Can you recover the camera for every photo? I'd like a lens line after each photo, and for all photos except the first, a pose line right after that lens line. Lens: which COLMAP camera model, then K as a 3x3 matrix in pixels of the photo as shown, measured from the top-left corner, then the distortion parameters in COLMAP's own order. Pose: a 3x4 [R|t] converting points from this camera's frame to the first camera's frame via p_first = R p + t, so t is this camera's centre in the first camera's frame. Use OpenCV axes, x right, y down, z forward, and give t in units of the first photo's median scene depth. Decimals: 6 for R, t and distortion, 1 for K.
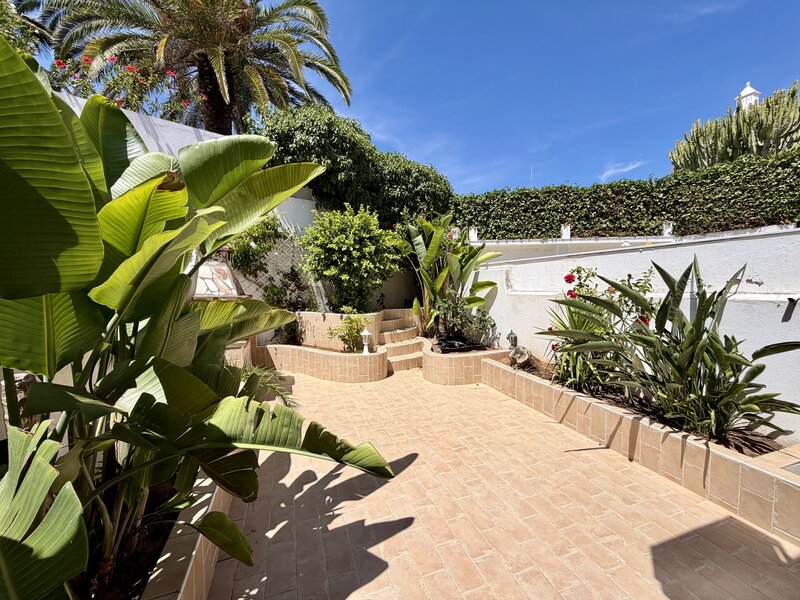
lens RADIAL K [[319.2, 0, 396.1], [0, 319.2, 300.4], [0, 0, 1]] dist [0.000778, 0.000632]
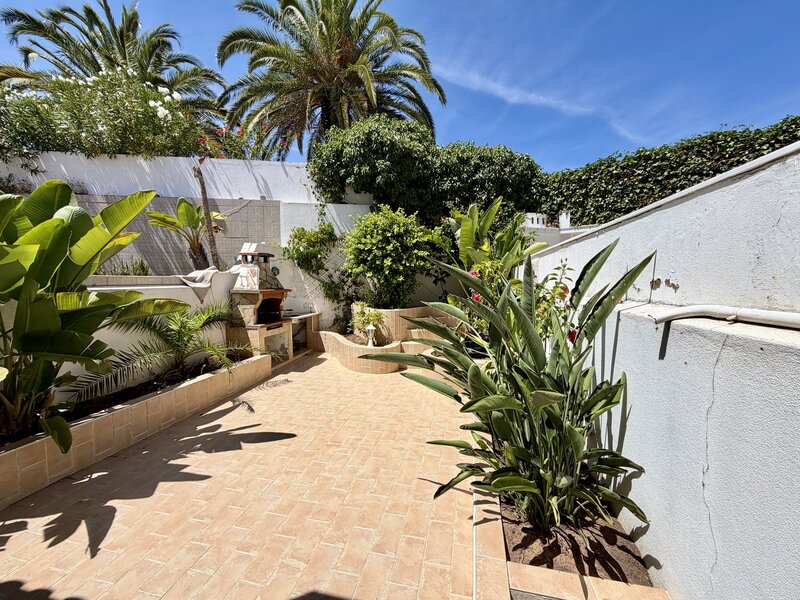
lens RADIAL K [[319.2, 0, 399.8], [0, 319.2, 300.0], [0, 0, 1]] dist [0.000778, 0.000632]
pose [[0.849178, 0.037492, -0.526774, 0.403111], [-0.030041, 0.999291, 0.022696, -0.011434], [0.527251, -0.003448, 0.849703, 0.111301]]
